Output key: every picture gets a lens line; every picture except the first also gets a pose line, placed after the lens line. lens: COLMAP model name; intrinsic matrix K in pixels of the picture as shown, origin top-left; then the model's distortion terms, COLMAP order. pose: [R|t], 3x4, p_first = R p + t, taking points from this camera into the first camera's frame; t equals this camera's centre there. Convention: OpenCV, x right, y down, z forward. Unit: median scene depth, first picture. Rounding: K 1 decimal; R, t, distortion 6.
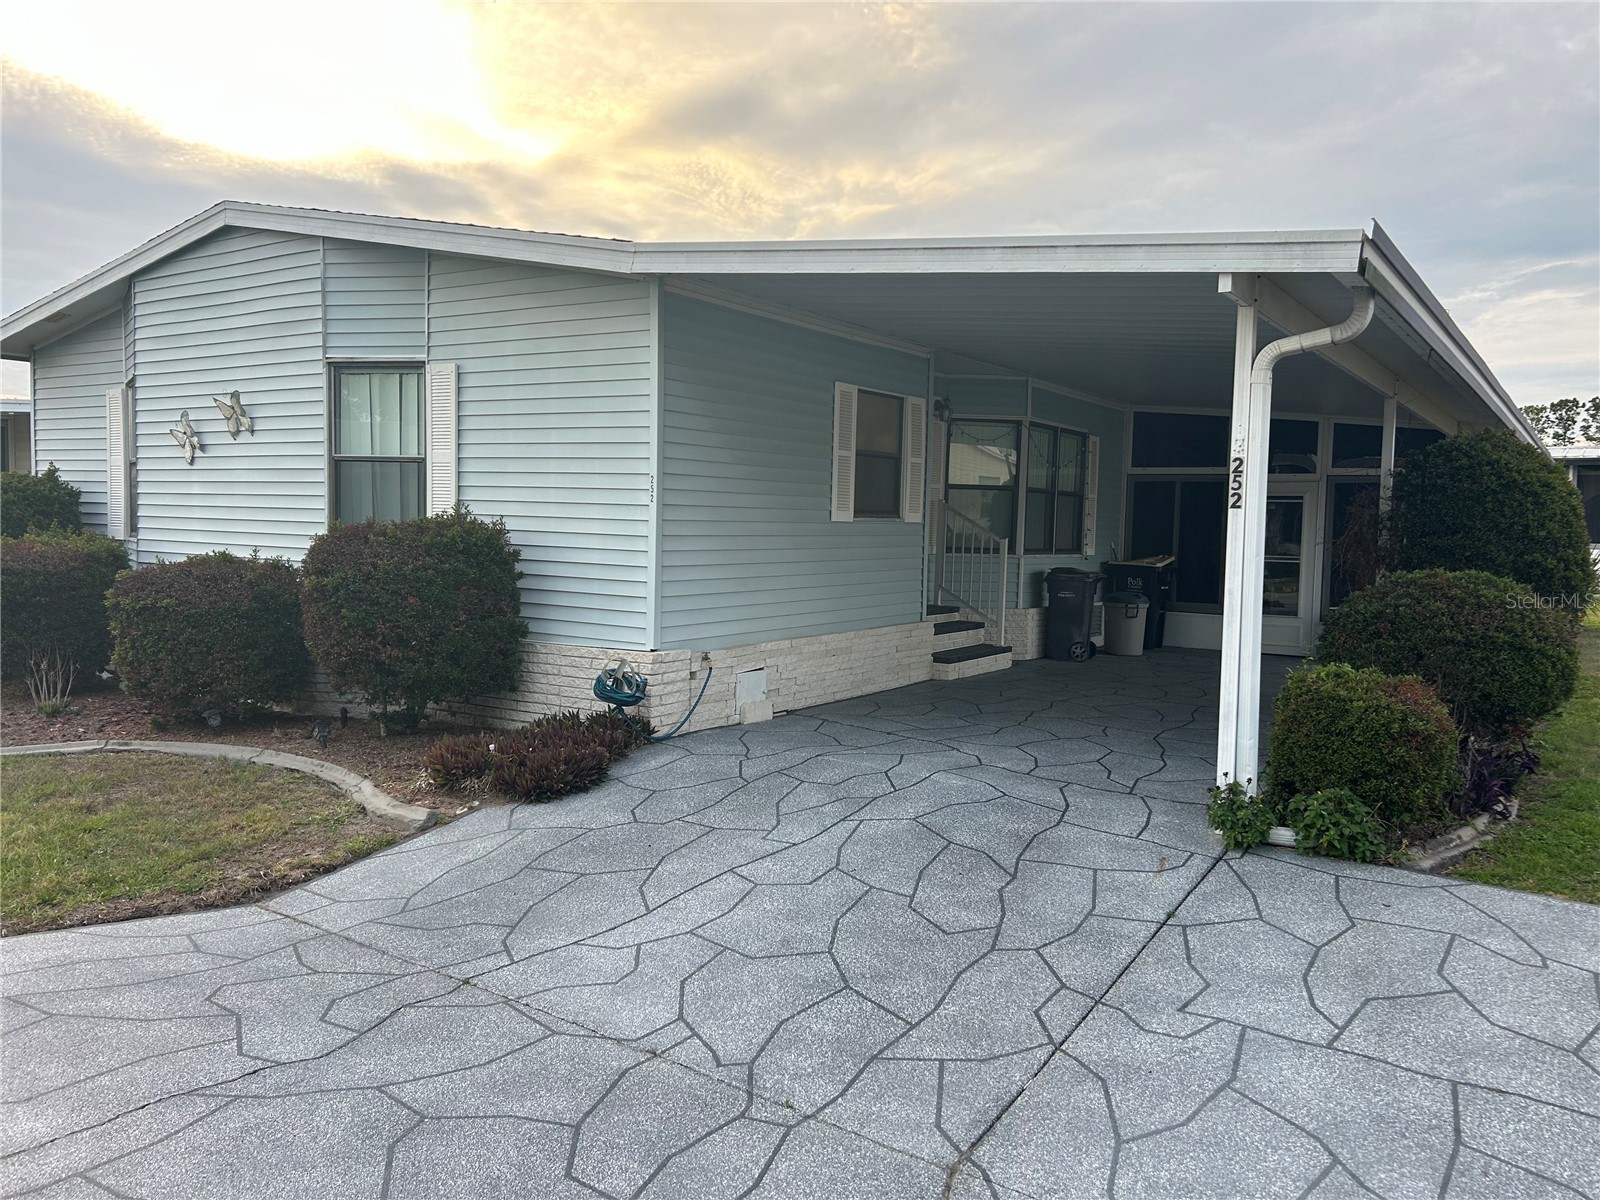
lens RADIAL K [[1202.9, 0, 814.3], [0, 1202.9, 591.4], [0, 0, 1]] dist [0.050335, -0.056005]
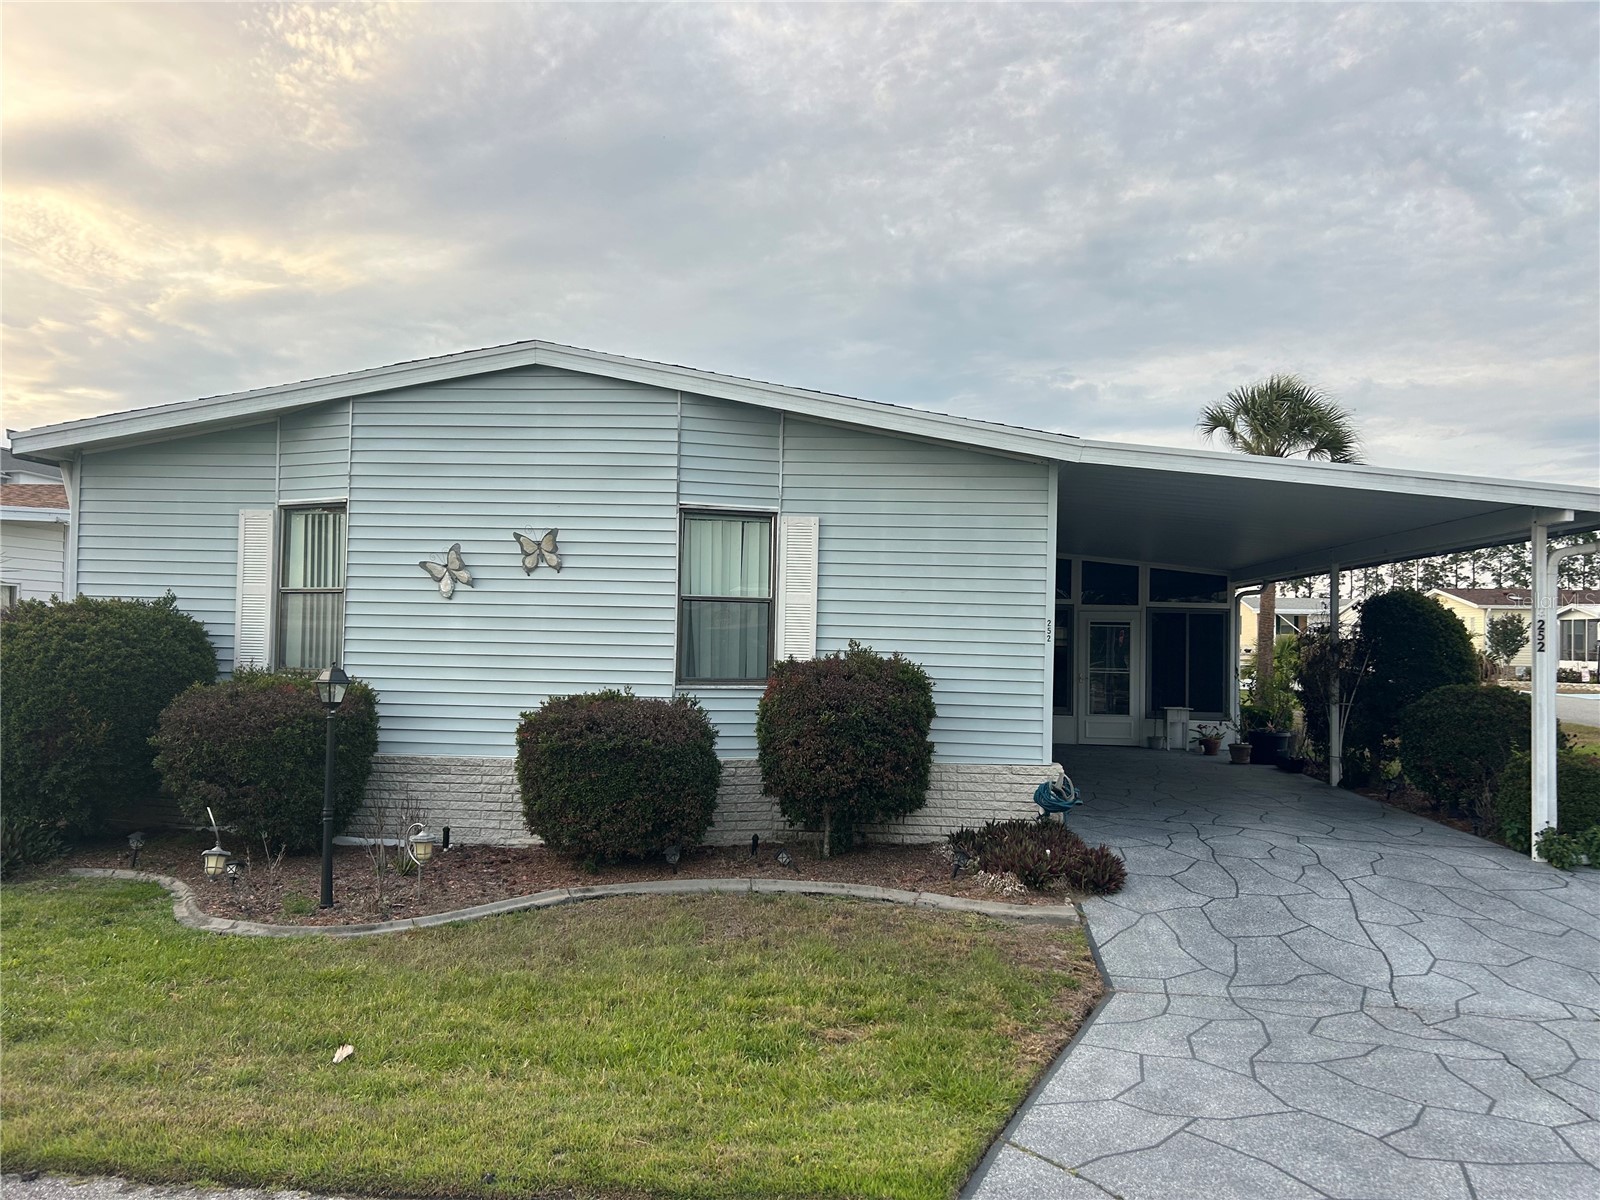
lens RADIAL K [[1202.9, 0, 806.7], [0, 1202.9, 607.2], [0, 0, 1]] dist [0.050335, -0.056005]
pose [[0.883527, 0.006651, 0.468332, -0.740288], [0.026035, 0.997656, -0.063284, -0.031336], [-0.467655, 0.068106, 0.881283, 0.029406]]
